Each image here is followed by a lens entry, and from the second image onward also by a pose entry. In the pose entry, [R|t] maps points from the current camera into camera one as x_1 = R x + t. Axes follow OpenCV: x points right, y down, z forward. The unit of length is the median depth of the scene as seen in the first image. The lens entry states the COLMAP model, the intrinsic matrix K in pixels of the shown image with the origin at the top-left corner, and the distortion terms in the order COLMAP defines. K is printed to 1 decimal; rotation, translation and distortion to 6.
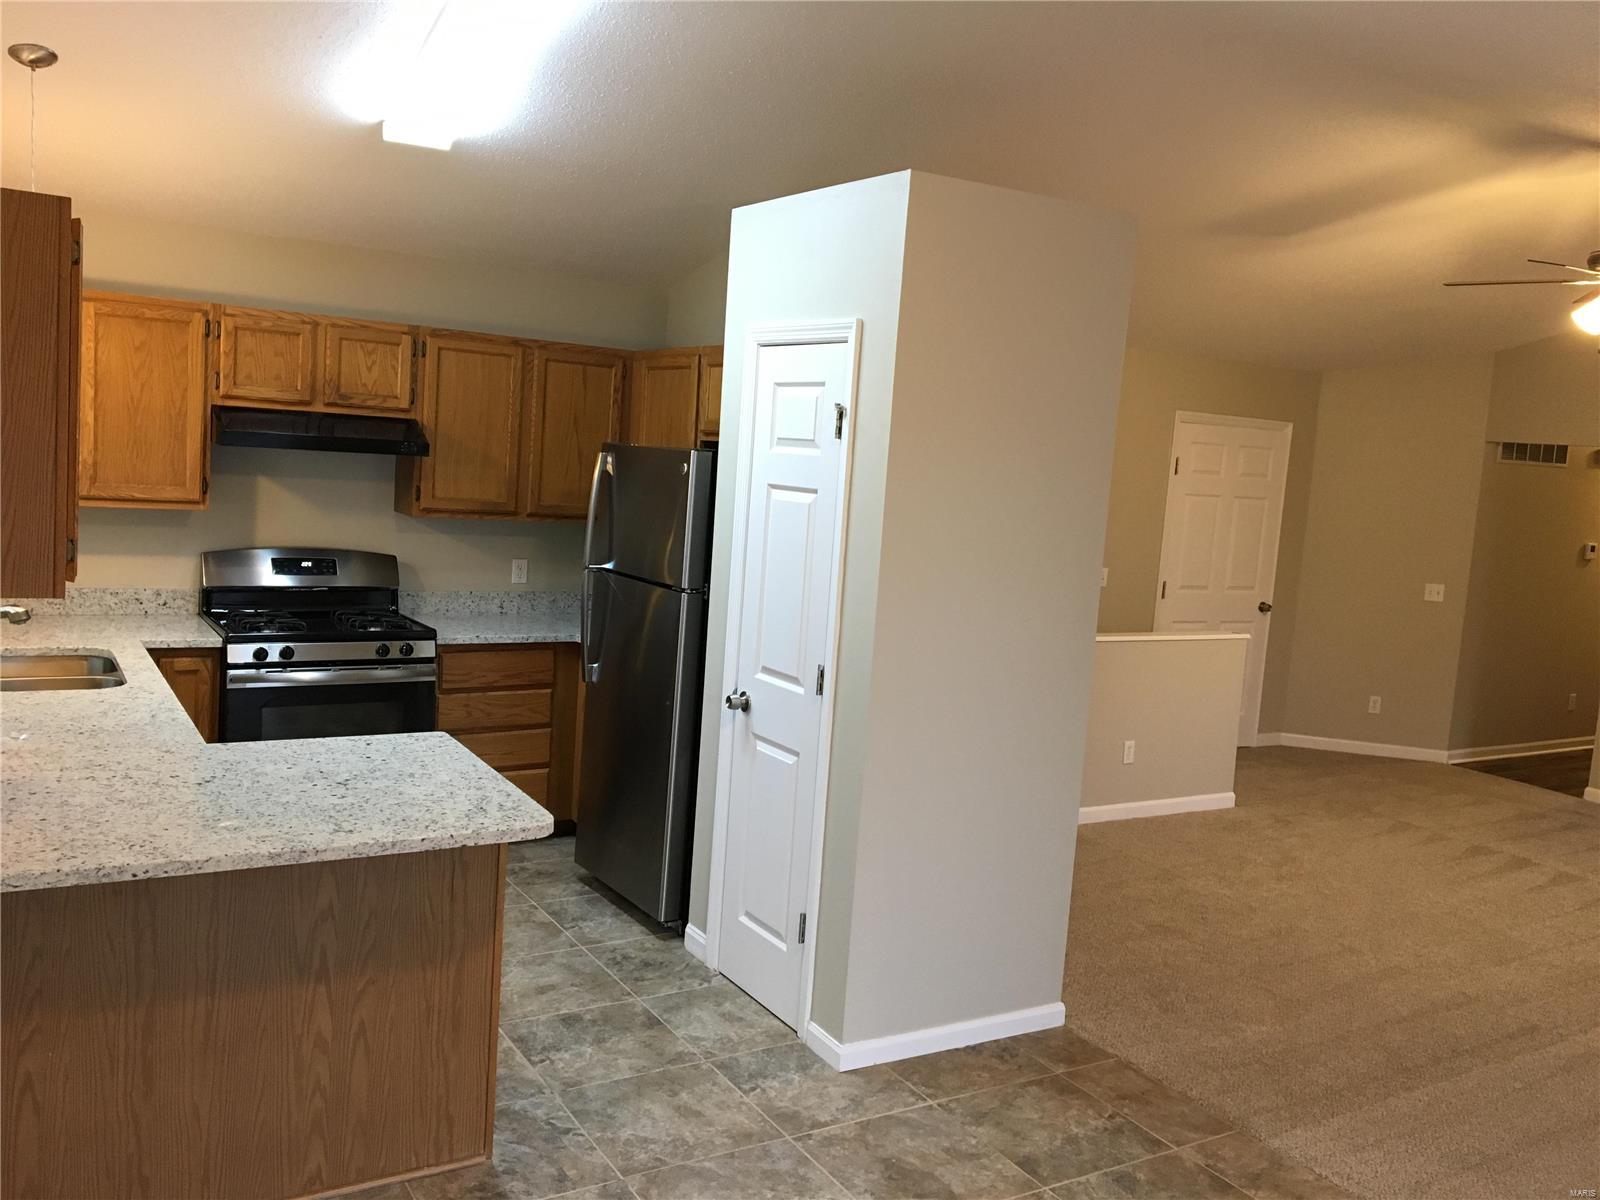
lens RADIAL K [[1332.4, 0, 800.0], [0, 1332.4, 600.0], [0, 0, 1]] dist [0.098503, -0.181346]
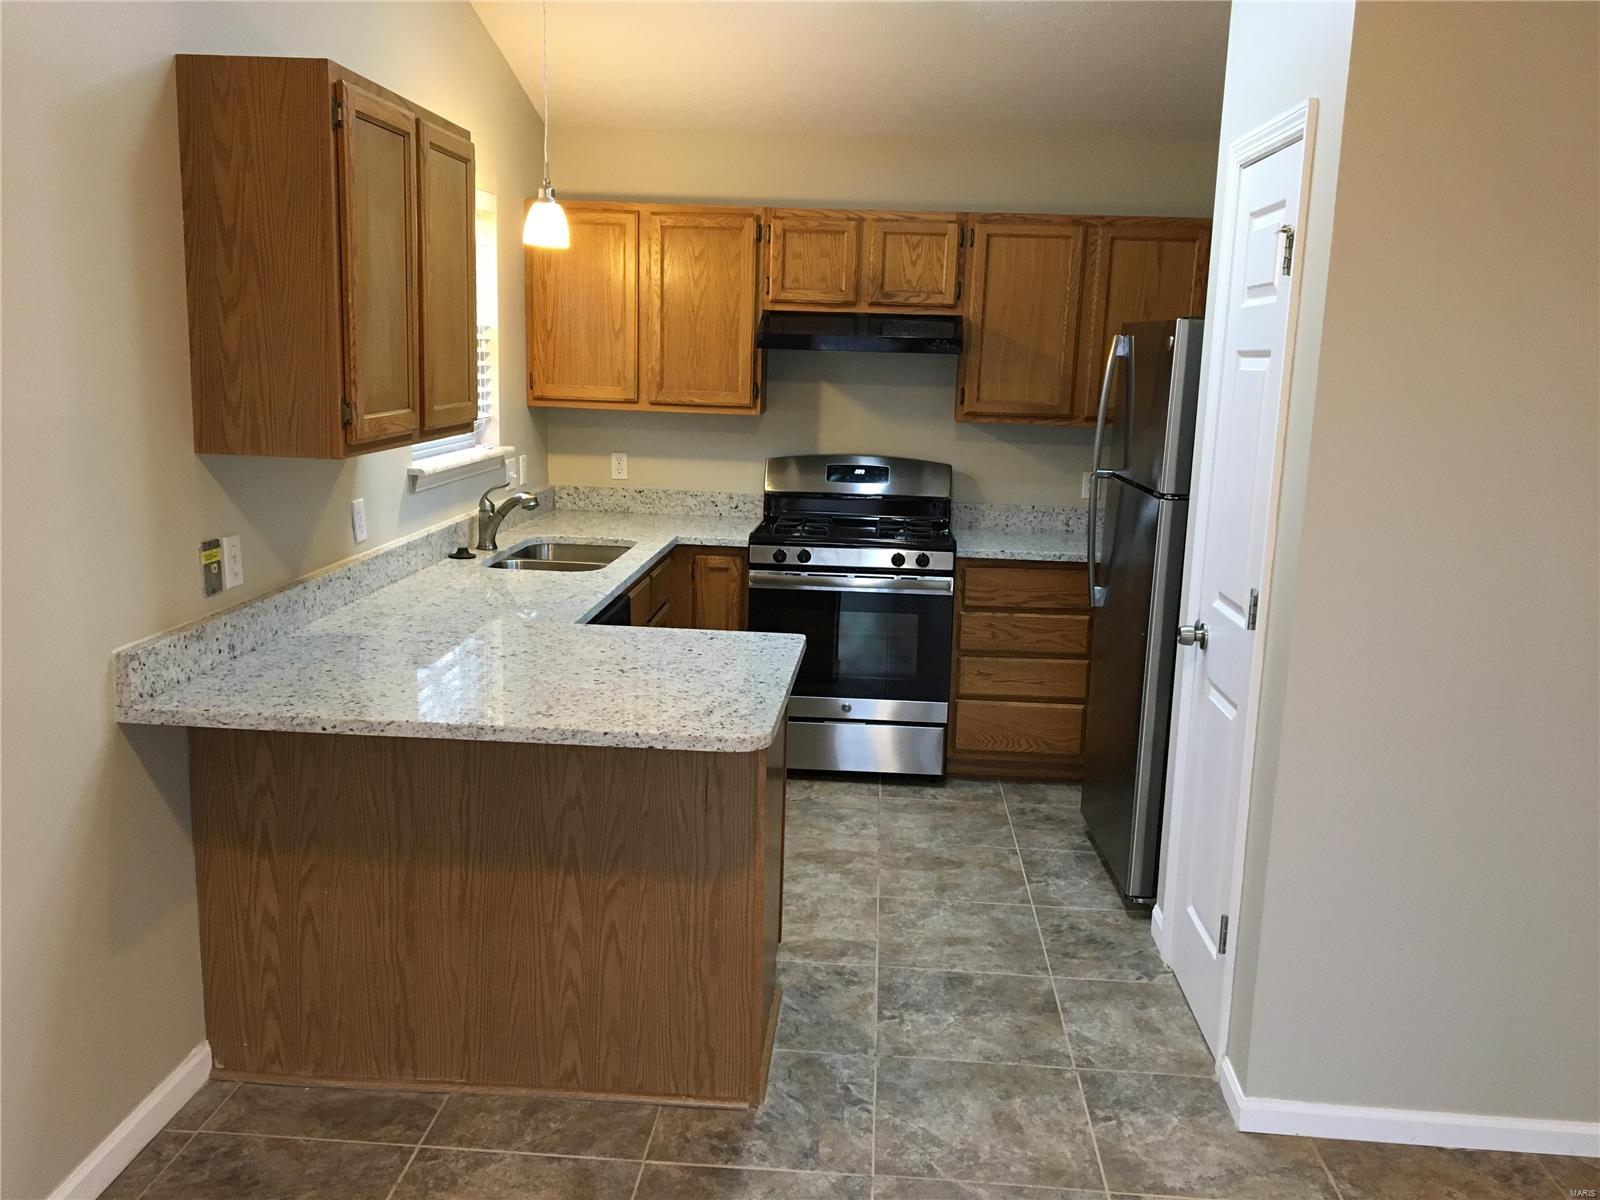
lens RADIAL K [[1332.4, 0, 800.0], [0, 1332.4, 600.0], [0, 0, 1]] dist [0.098503, -0.181346]
pose [[0.819390, 0.063219, -0.569740, 0.202853], [-0.040925, 0.997815, 0.051861, 0.023102], [0.571774, -0.019177, 0.820187, 0.212124]]
